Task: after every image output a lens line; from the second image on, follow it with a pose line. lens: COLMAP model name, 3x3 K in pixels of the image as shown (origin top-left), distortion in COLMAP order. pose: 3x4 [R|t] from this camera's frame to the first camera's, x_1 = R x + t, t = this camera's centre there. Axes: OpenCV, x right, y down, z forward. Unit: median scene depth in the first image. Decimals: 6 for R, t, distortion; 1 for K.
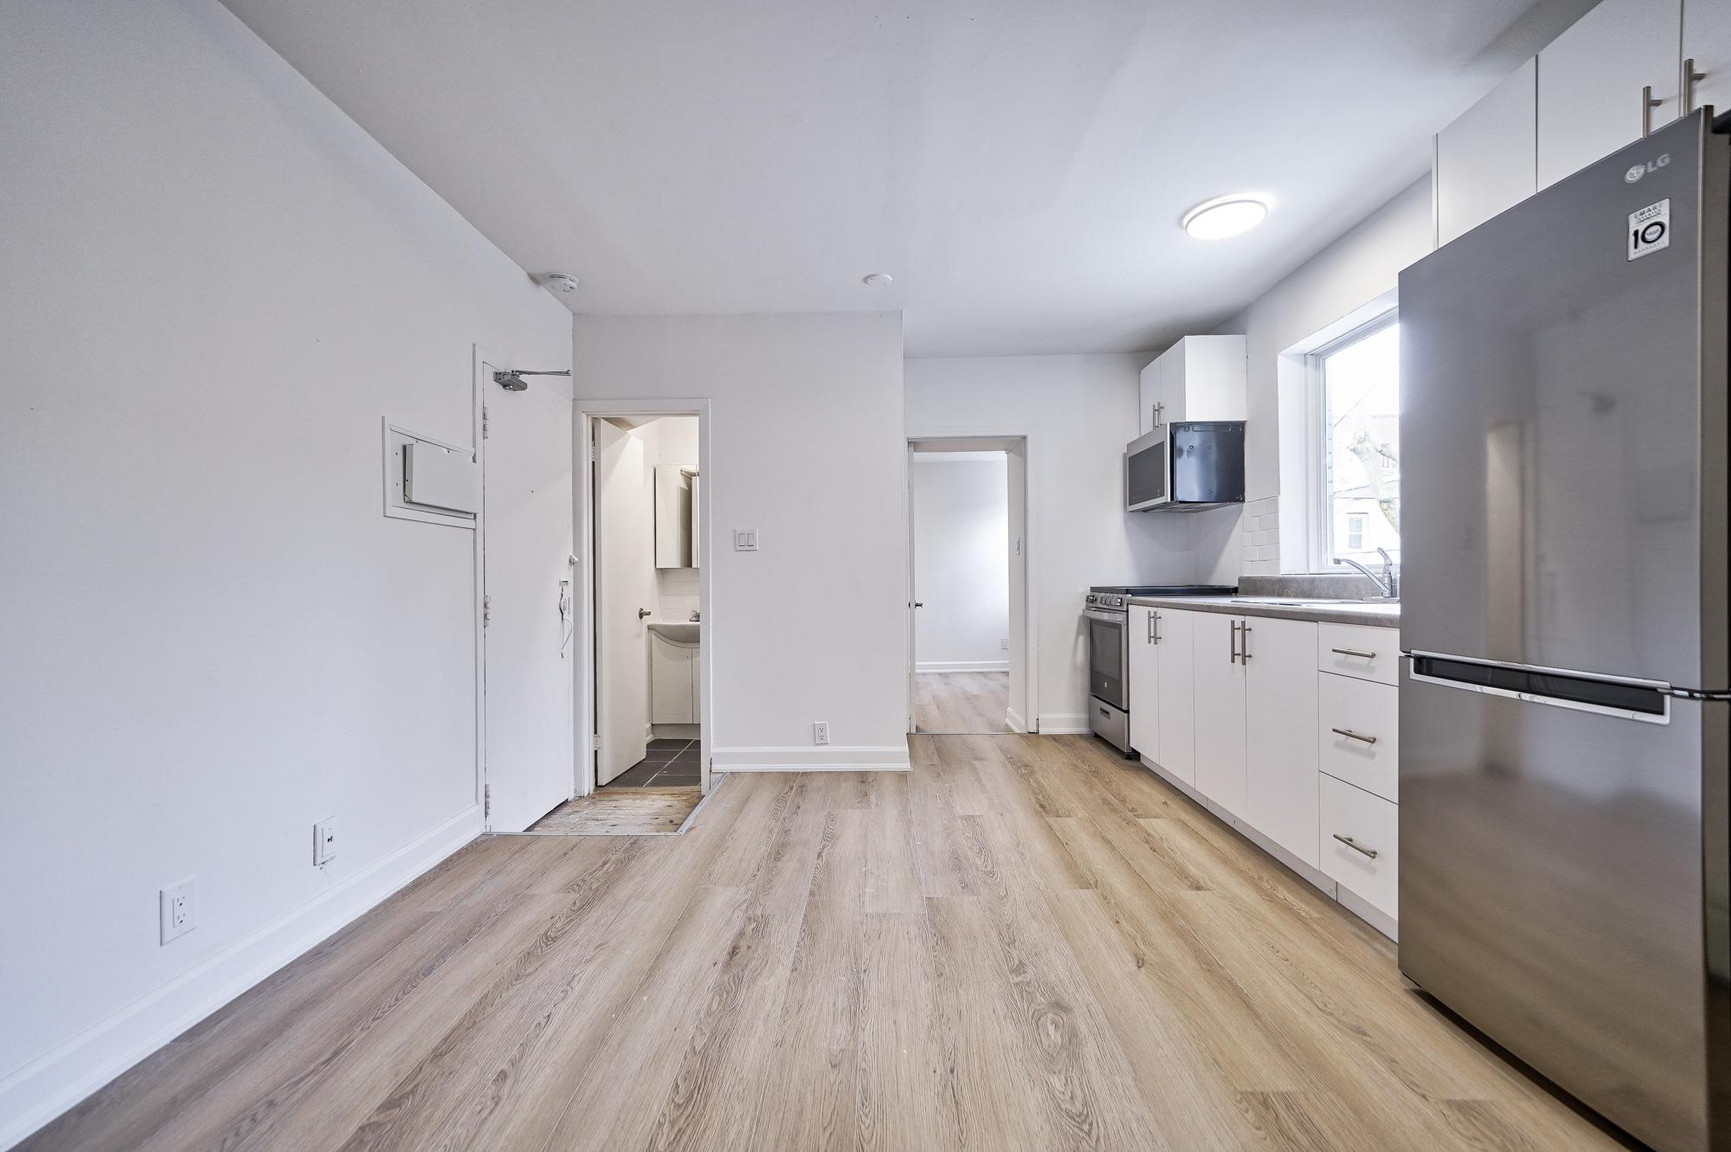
lens RADIAL K [[693.9, 0, 863.4], [0, 693.9, 579.9], [0, 0, 1]] dist [-0.001412, 0.000165]
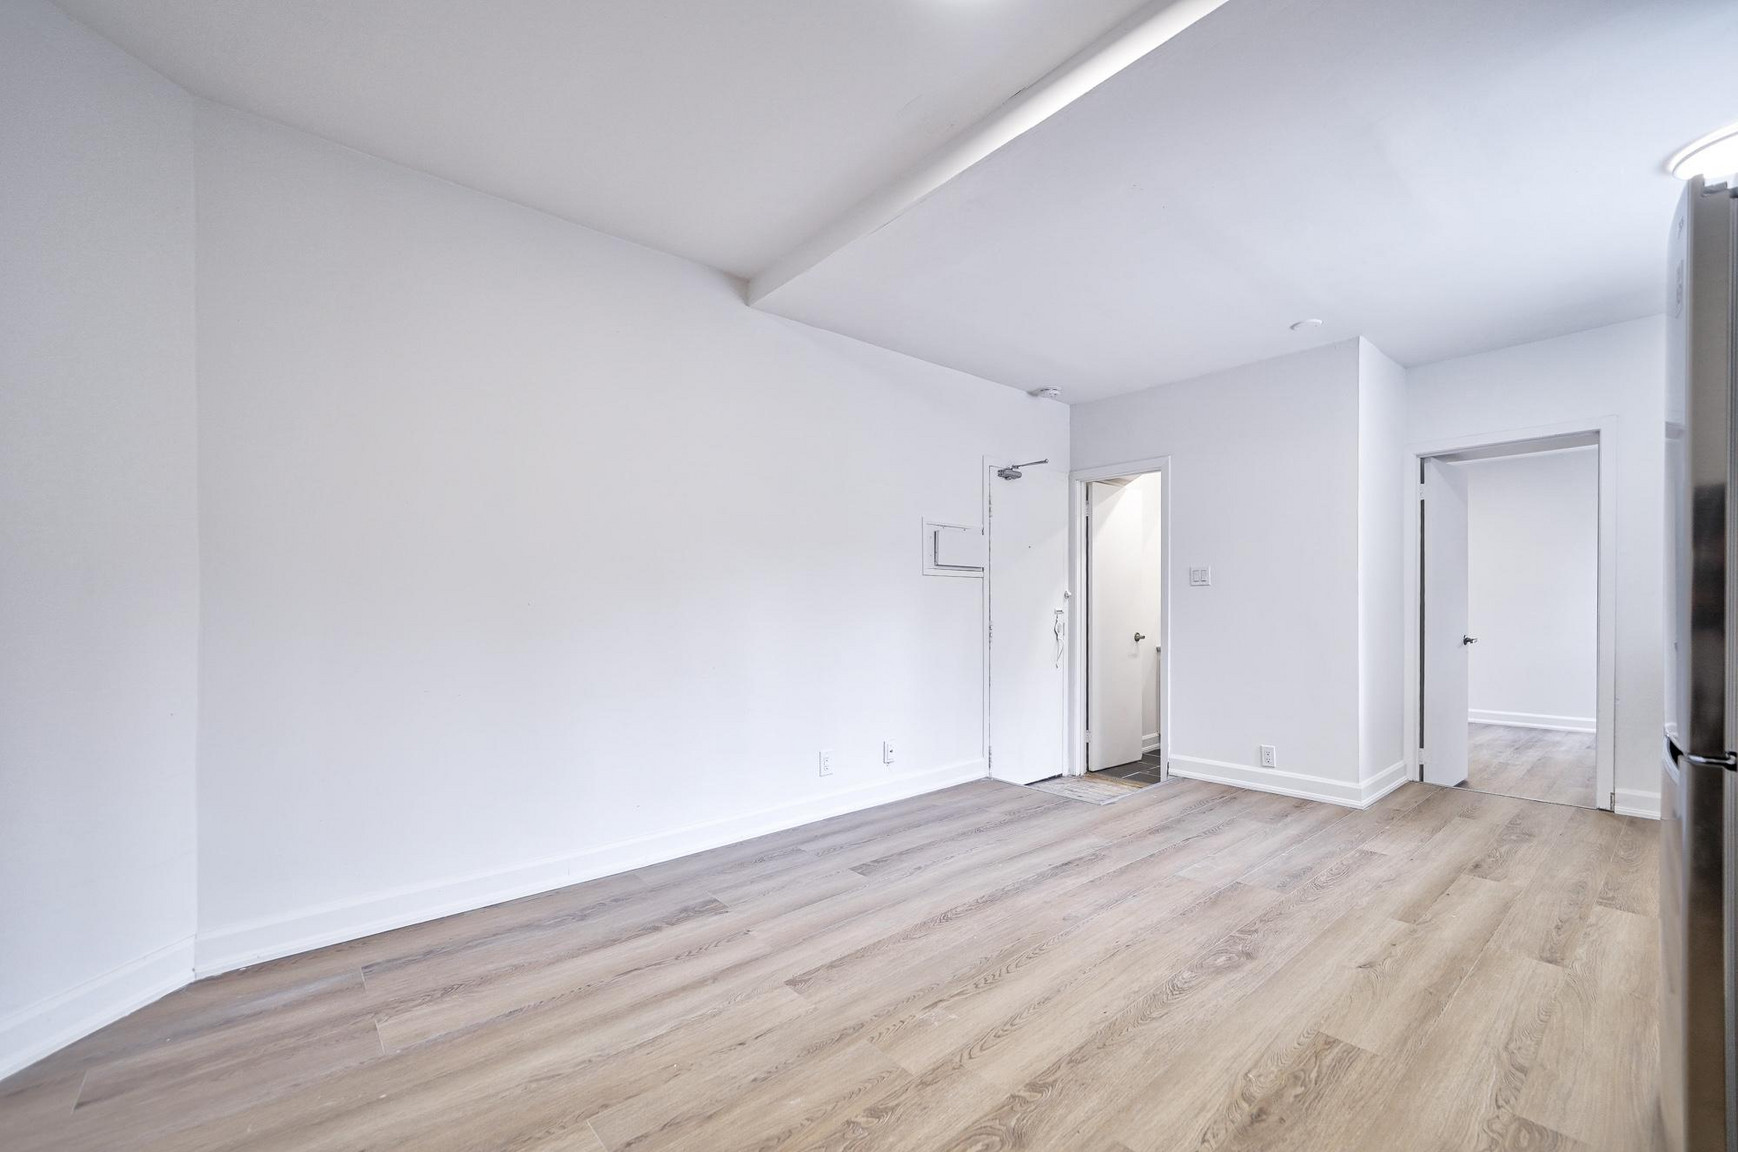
lens RADIAL K [[720.9, 0, 889.1], [0, 720.9, 605.8], [0, 0, 1]] dist [-0.001850, 0.000245]
pose [[0.674950, 0.007857, -0.737822, 0.445524], [-0.001172, 0.999953, 0.009576, -0.024424], [0.737863, -0.005599, 0.674928, -0.213013]]
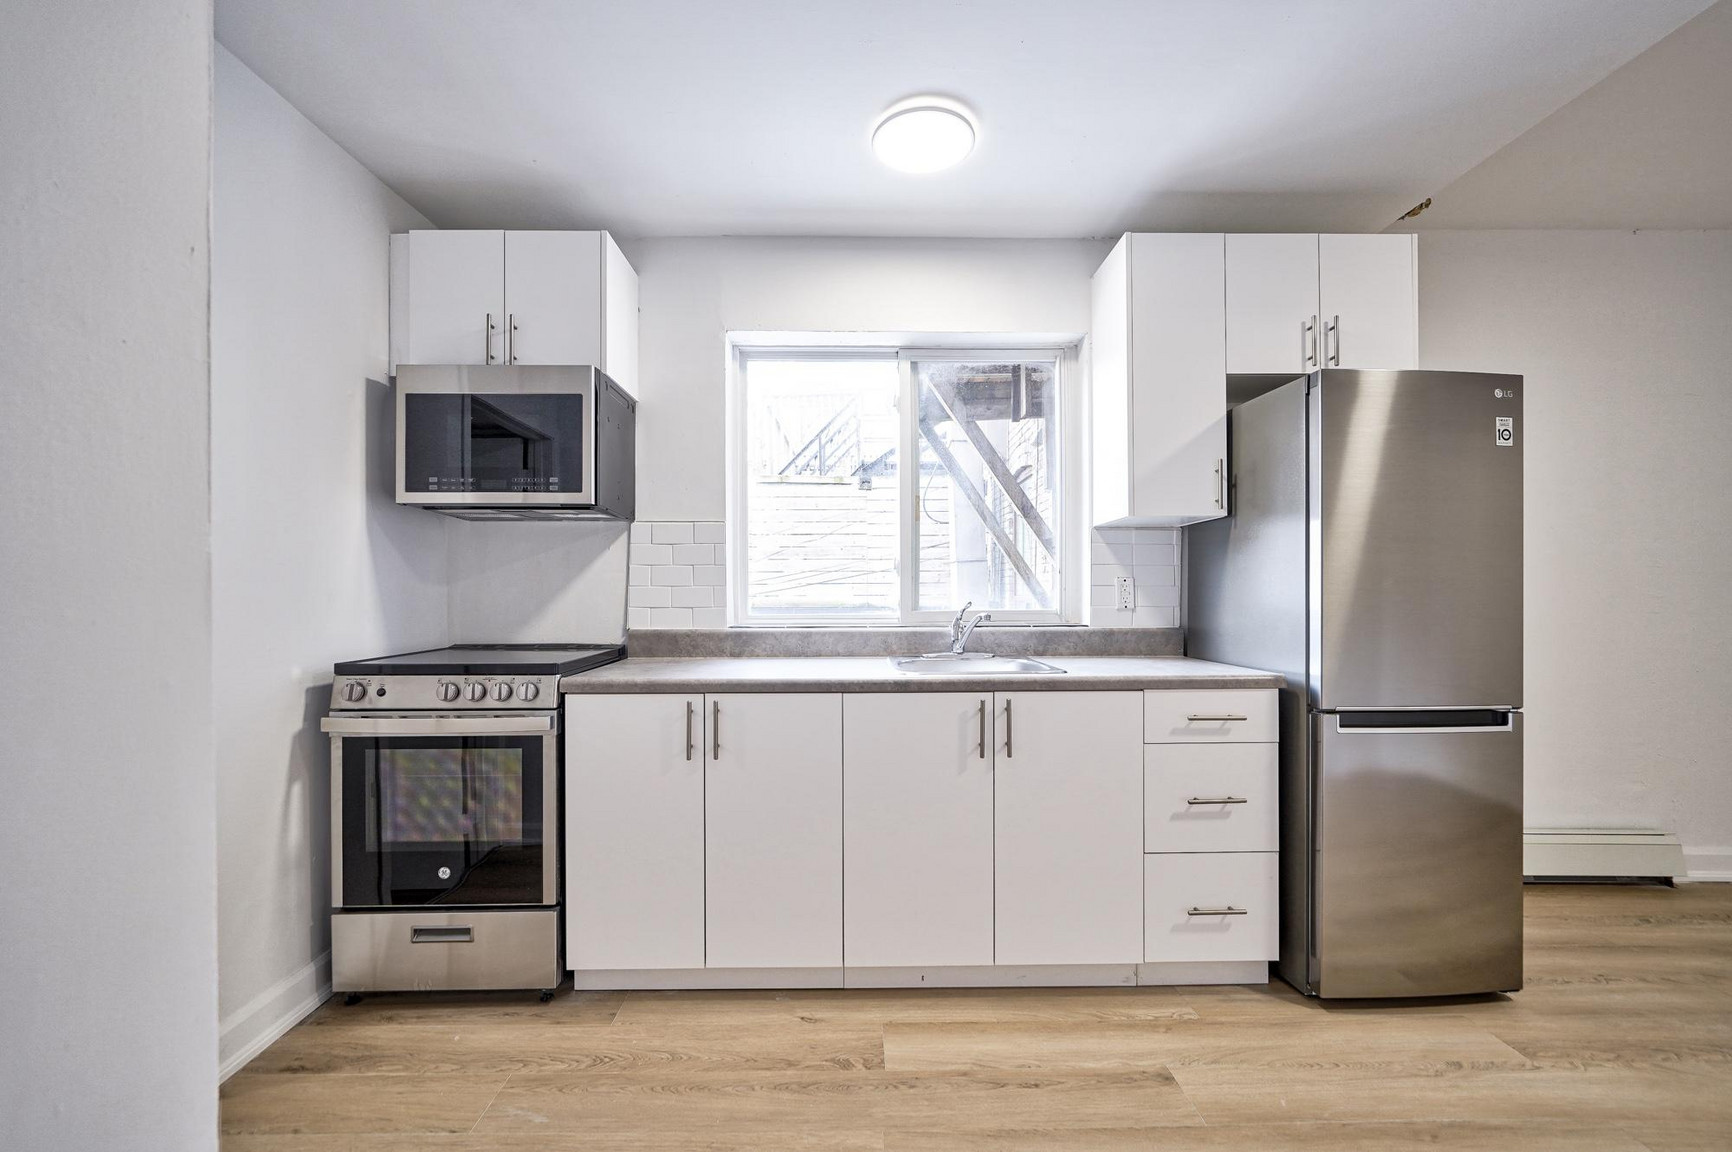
lens RADIAL K [[699.7, 0, 860.6], [0, 699.7, 592.1], [0, 0, 1]] dist [-0.001638, 0.000389]
pose [[-0.039545, 0.009165, 0.999176, -0.181605], [0.002338, 0.999956, -0.009079, -0.044156], [-0.999215, 0.001977, -0.039564, 1.016707]]
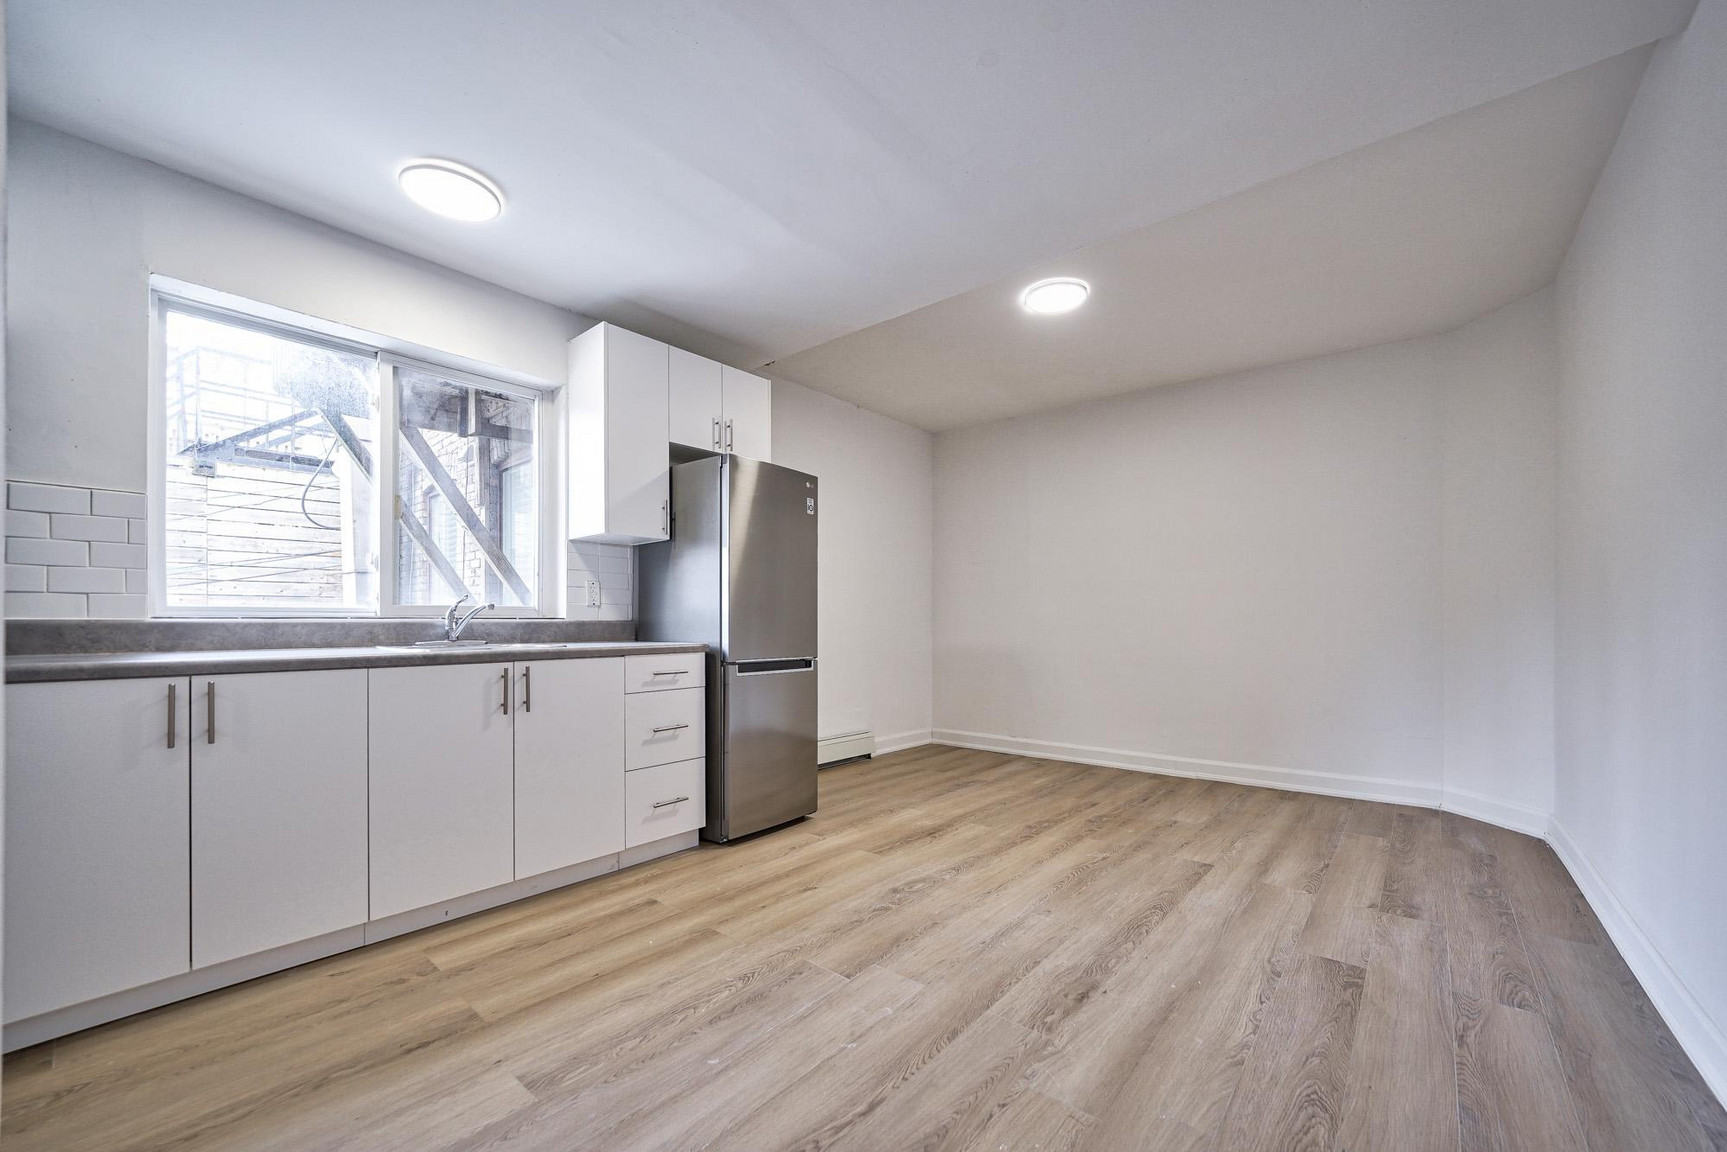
lens RADIAL K [[675.6, 0, 870.9], [0, 675.6, 619.7], [0, 0, 1]] dist [-0.010449, 0.000047]
pose [[-0.783424, 0.010410, 0.621401, -0.348322], [0.006942, 0.999944, -0.007999, 0.004328], [-0.621449, -0.001953, -0.783452, 1.226056]]
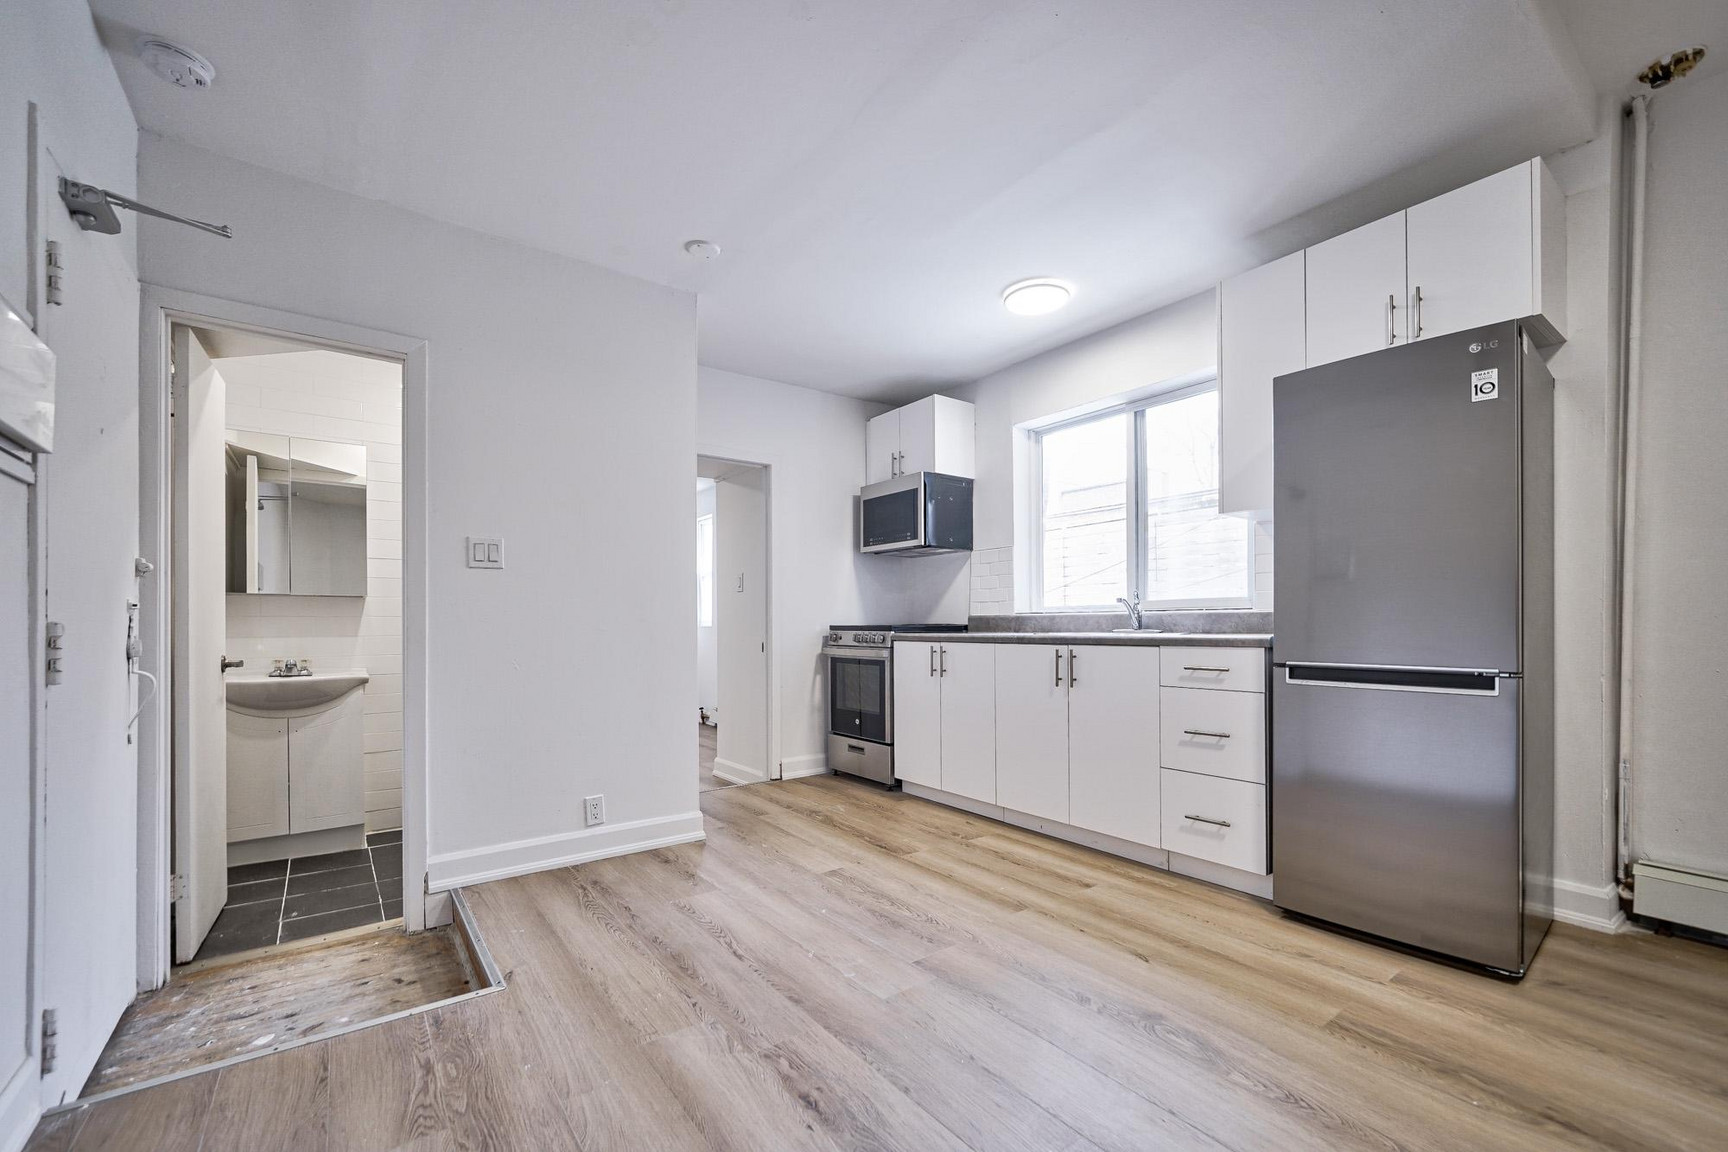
lens RADIAL K [[711.0, 0, 873.6], [0, 711.0, 623.7], [0, 0, 1]] dist [-0.002366, 0.000079]
pose [[0.784456, 0.008404, 0.620128, -0.381364], [-0.003762, 0.999954, -0.008793, 0.024074], [-0.620173, 0.004564, 0.784452, 0.233728]]
